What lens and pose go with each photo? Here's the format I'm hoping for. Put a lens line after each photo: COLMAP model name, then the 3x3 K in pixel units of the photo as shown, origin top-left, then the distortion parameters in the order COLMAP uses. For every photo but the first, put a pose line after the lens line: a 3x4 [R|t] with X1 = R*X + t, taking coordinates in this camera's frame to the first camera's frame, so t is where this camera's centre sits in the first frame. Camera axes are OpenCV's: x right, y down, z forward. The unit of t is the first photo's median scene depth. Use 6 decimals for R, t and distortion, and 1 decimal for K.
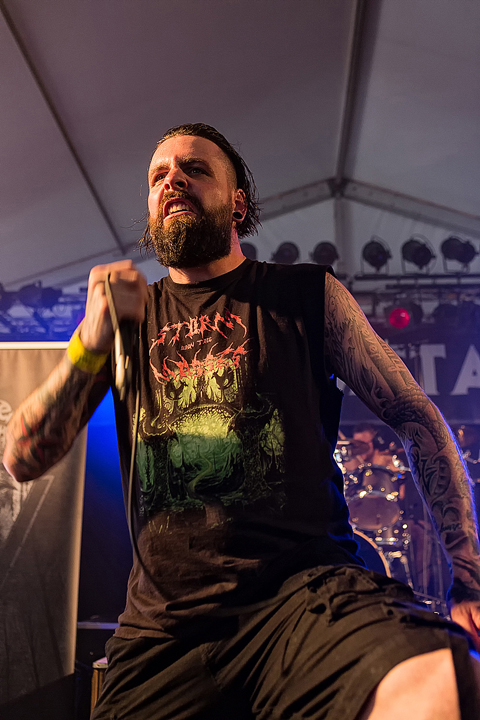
lens RADIAL K [[737.5, 0, 237.4], [0, 737.5, 361.0], [0, 0, 1]] dist [-0.029131, 0.000000]
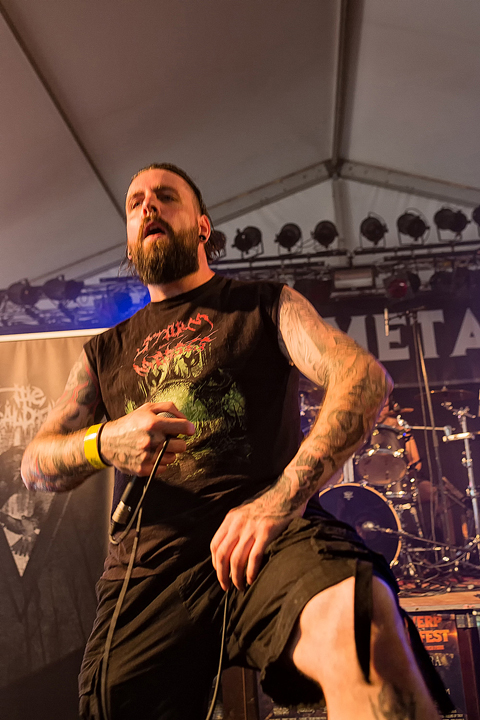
lens RADIAL K [[689.4, 0, 236.4], [0, 689.4, 358.2], [0, 0, 1]] dist [0.004401, 0.000000]
pose [[0.997790, -0.061475, -0.025204, 0.004215], [0.062213, 0.997624, 0.029609, -0.000440], [0.023323, -0.031112, 0.999244, -0.010809]]
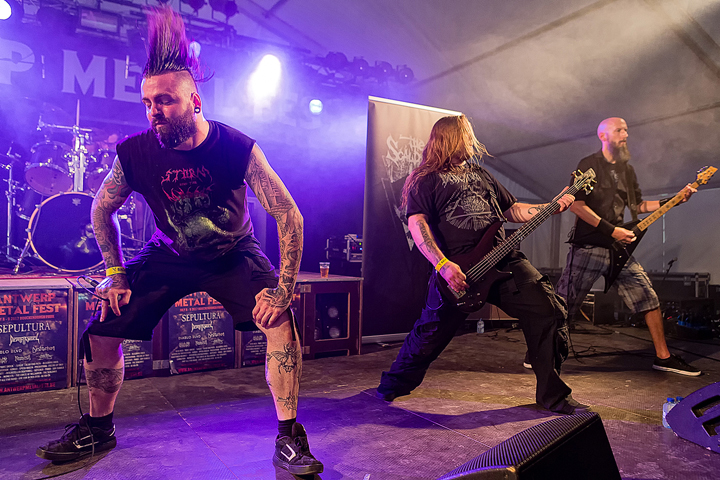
lens RADIAL K [[552.1, 0, 364.0], [0, 552.1, 242.1], [0, 0, 1]] dist [0.015917, -0.020632]
pose [[0.813921, 0.014626, 0.580791, -0.015160], [-0.169647, 0.962097, 0.213515, 0.006232], [-0.555655, -0.272314, 0.785552, -0.062645]]
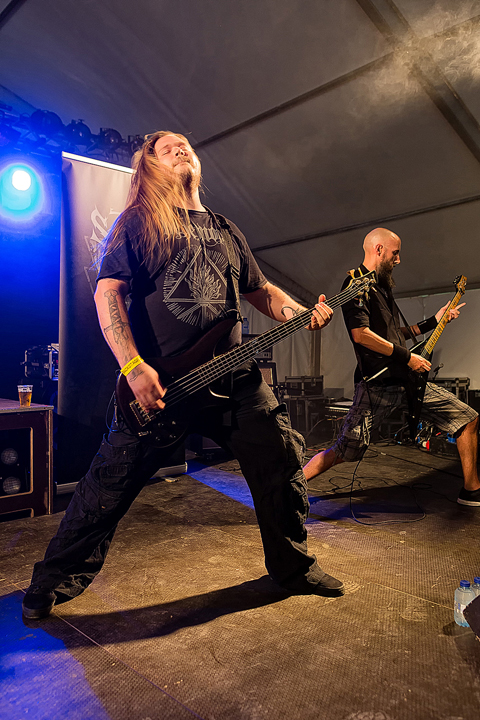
lens RADIAL K [[572.7, 0, 235.7], [0, 572.7, 362.2], [0, 0, 1]] dist [-0.001555, -0.001199]
pose [[0.689937, -0.014068, 0.723732, 0.132246], [-0.194102, 0.959601, 0.203691, 0.024896], [-0.697360, -0.281012, 0.659334, 0.032591]]
